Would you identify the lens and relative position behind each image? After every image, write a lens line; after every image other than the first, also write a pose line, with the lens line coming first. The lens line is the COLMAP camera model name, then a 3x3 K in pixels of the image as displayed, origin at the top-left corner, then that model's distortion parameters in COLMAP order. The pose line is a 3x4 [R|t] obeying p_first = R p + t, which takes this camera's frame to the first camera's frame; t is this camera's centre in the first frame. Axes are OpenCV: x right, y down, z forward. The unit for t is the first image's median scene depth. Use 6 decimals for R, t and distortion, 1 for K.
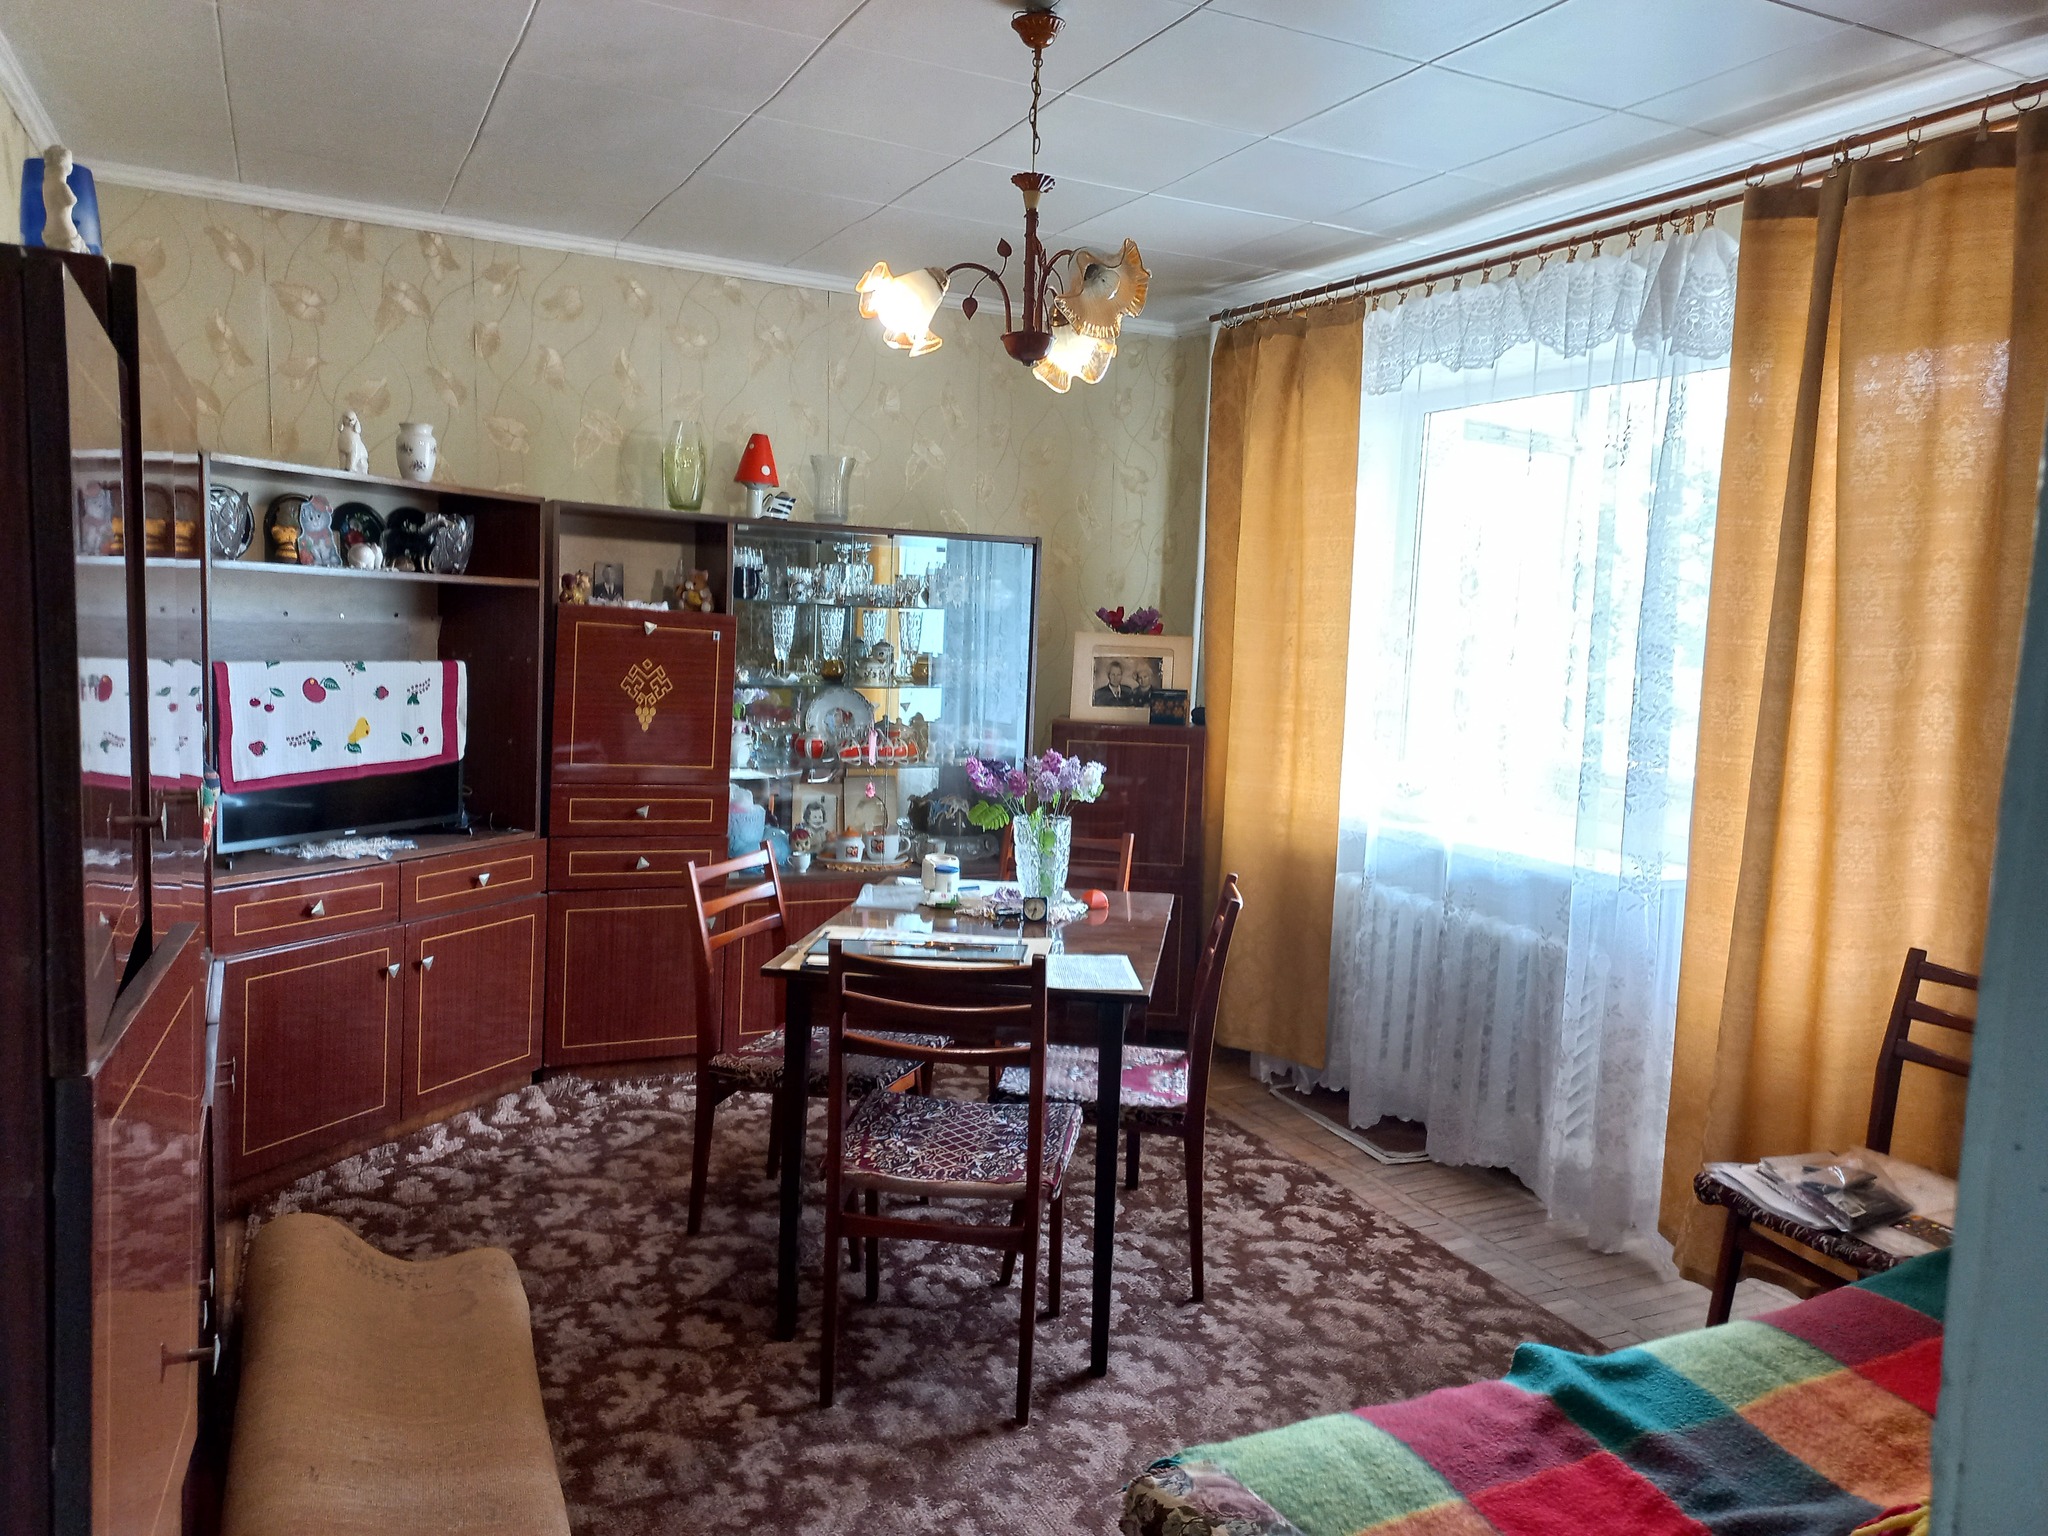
lens RADIAL K [[1499.3, 0, 1024.0], [0, 1499.3, 768.0], [0, 0, 1]] dist [0.006386, -0.000698]
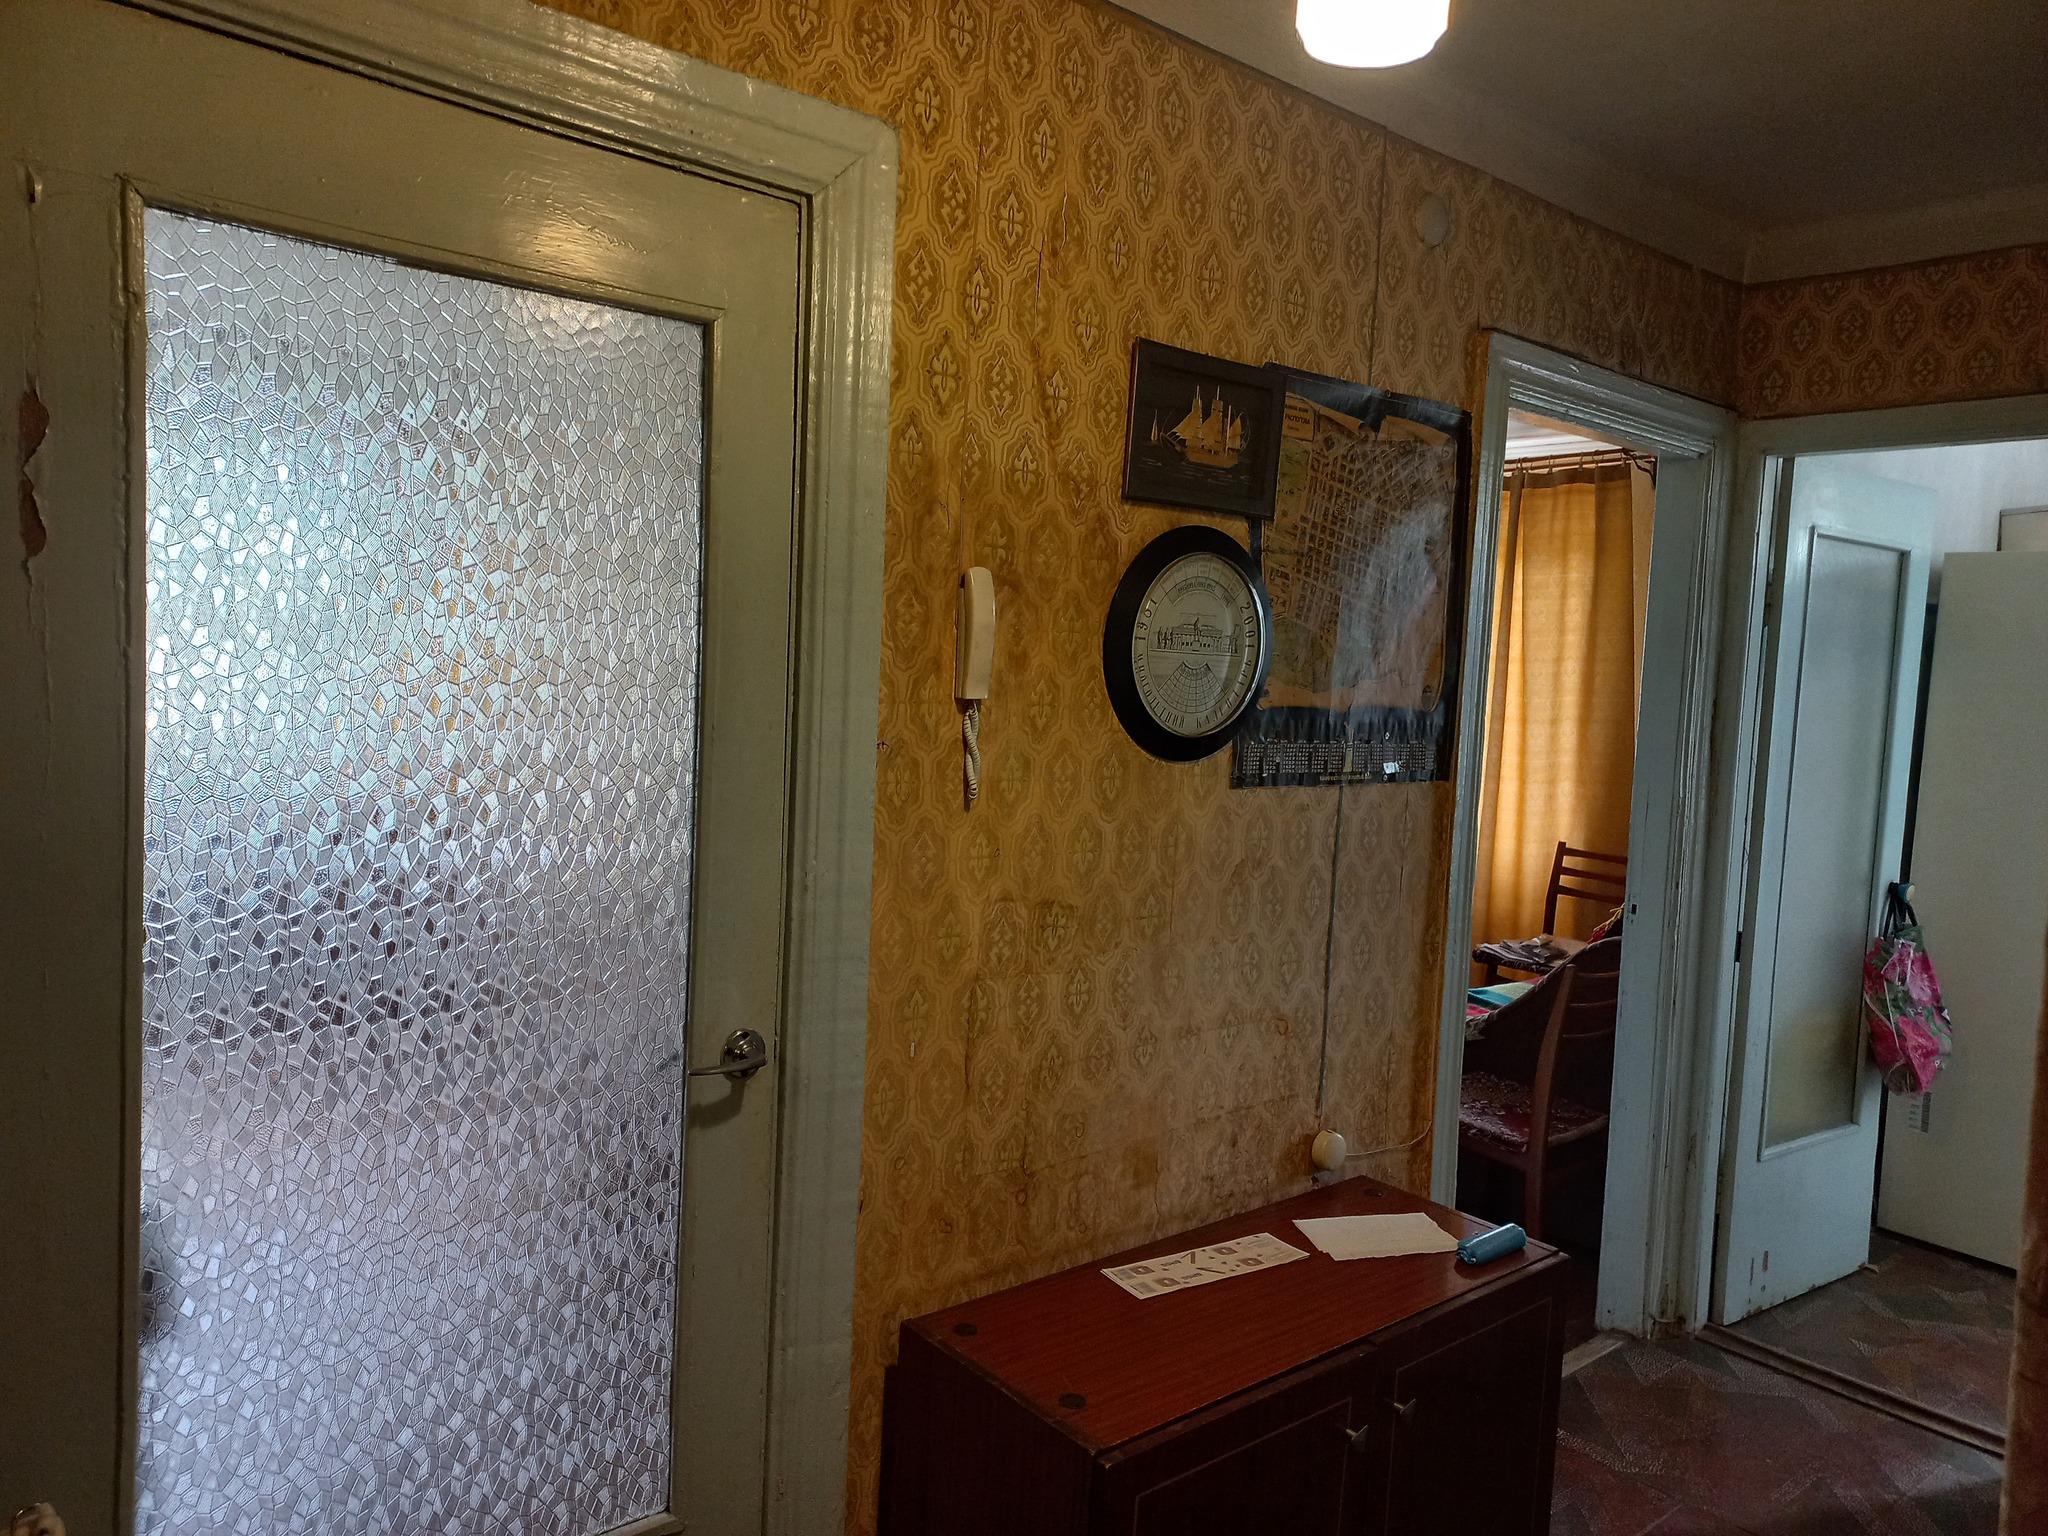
lens RADIAL K [[1492.7, 0, 1023.2], [0, 1492.7, 778.9], [0, 0, 1]] dist [0.004255, -0.001281]
pose [[0.976328, -0.010865, 0.216021, -0.526335], [0.016044, 0.999624, -0.022237, 0.059807], [-0.215699, 0.025176, 0.976135, -0.781789]]
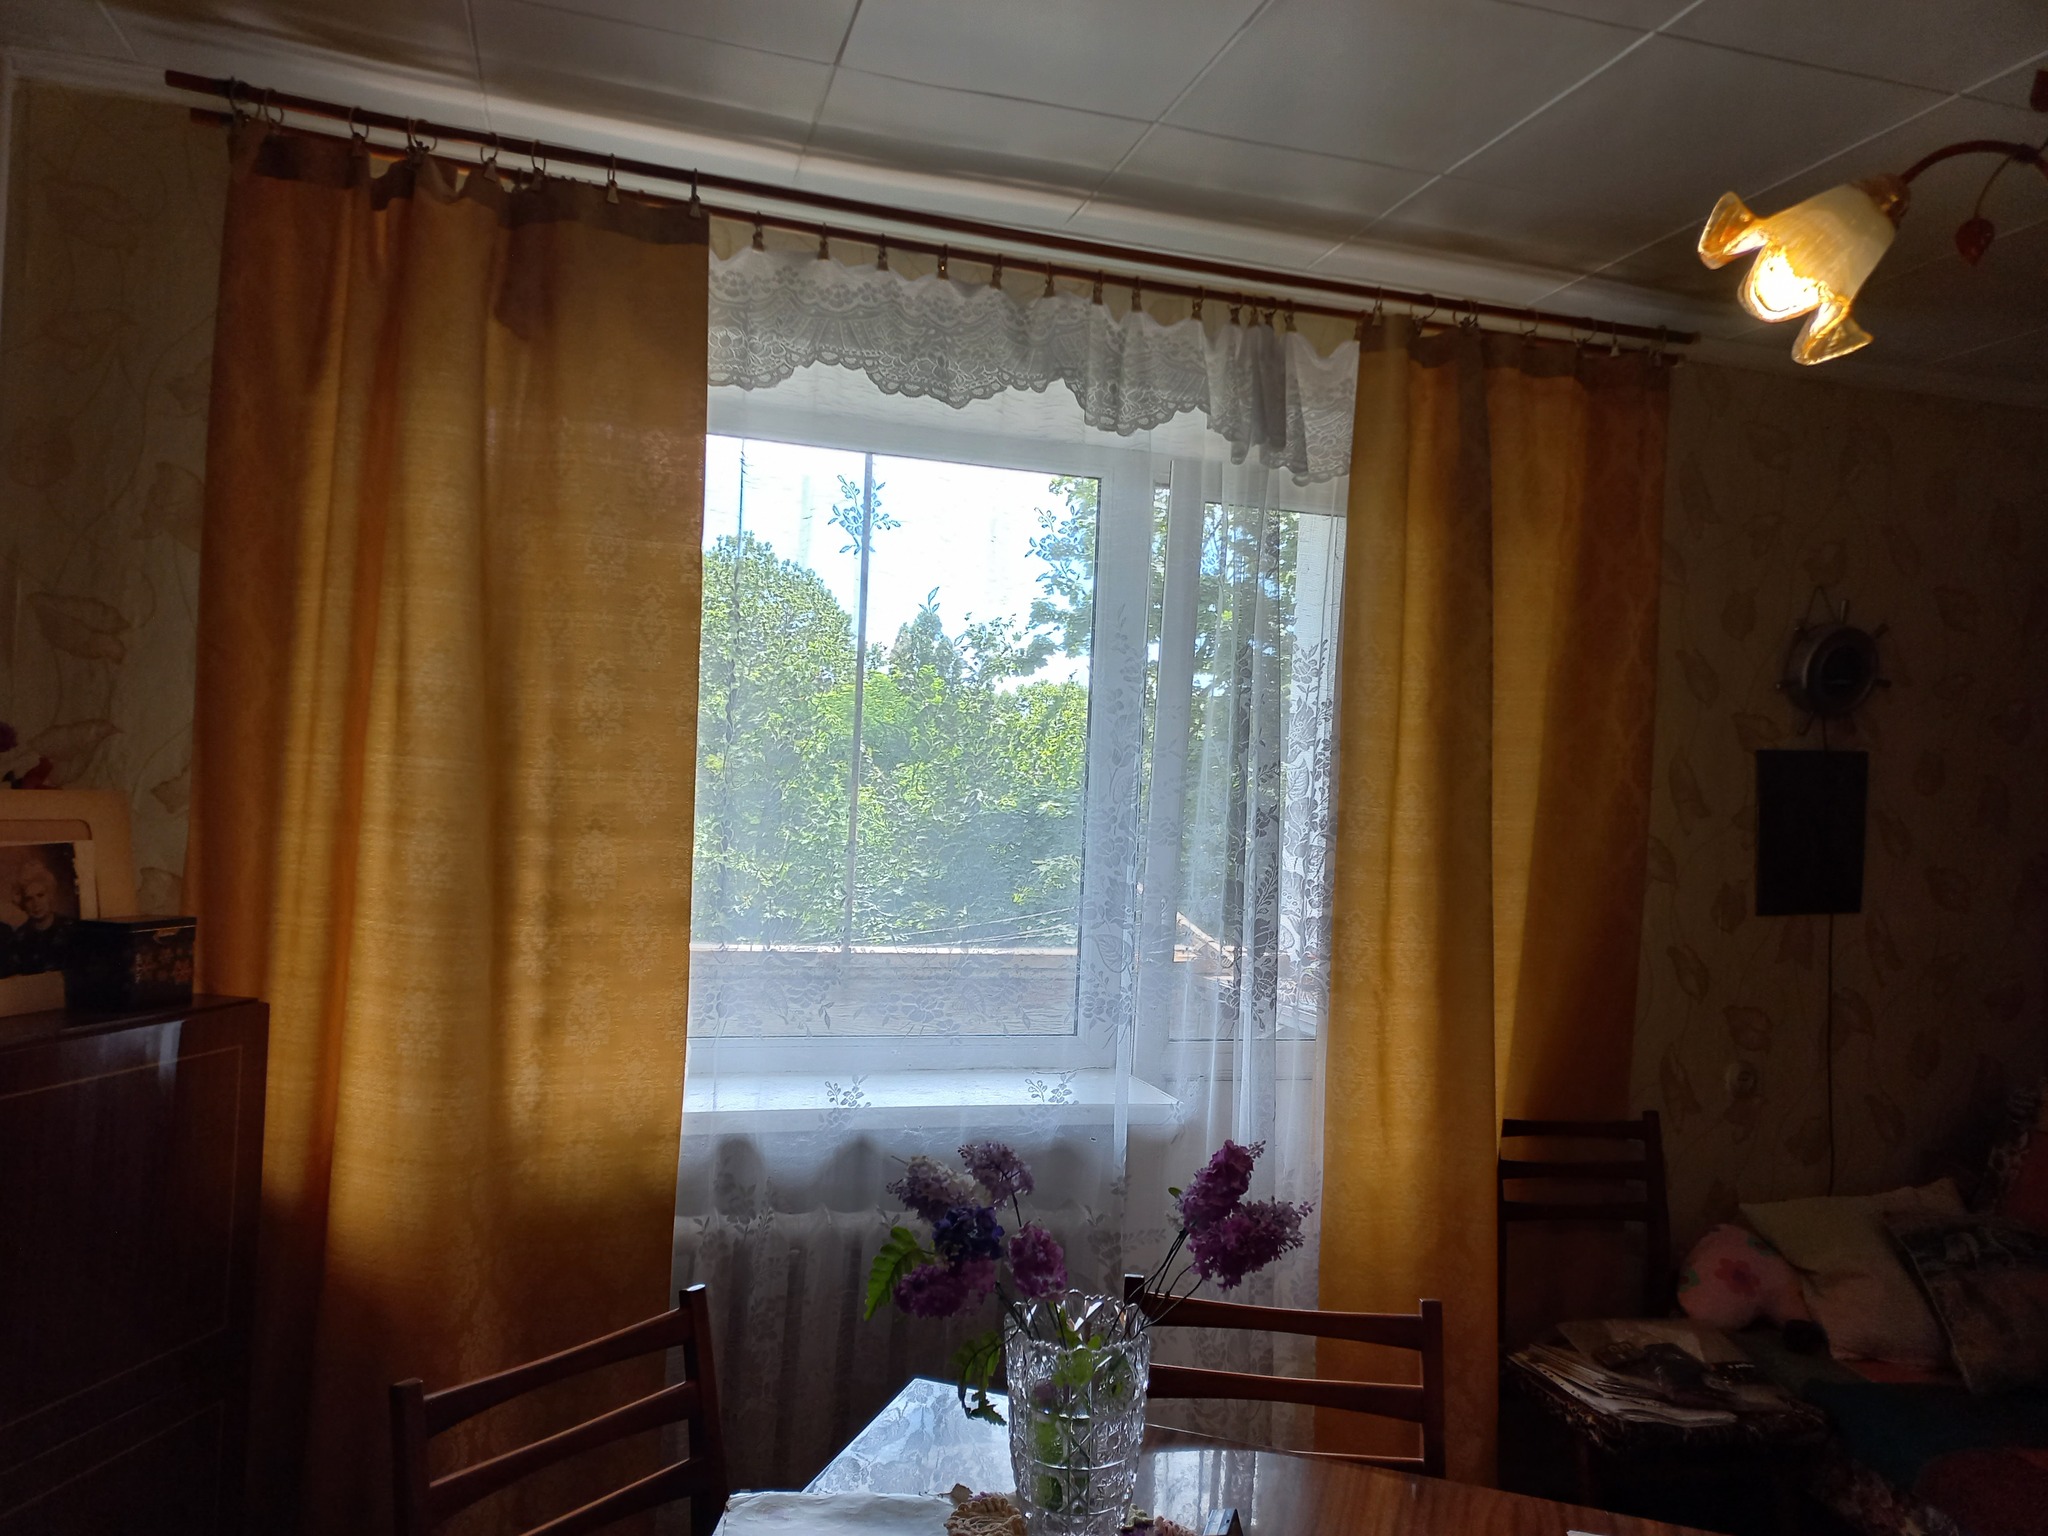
lens RADIAL K [[1672.2, 0, 1024.0], [0, 1672.2, 768.0], [0, 0, 1]] dist [0.114821, 0.000252]
pose [[0.122731, -0.017018, 0.992294, -0.503348], [0.060545, 0.998119, 0.009630, -0.121322], [-0.990591, 0.058897, 0.123531, 0.990146]]
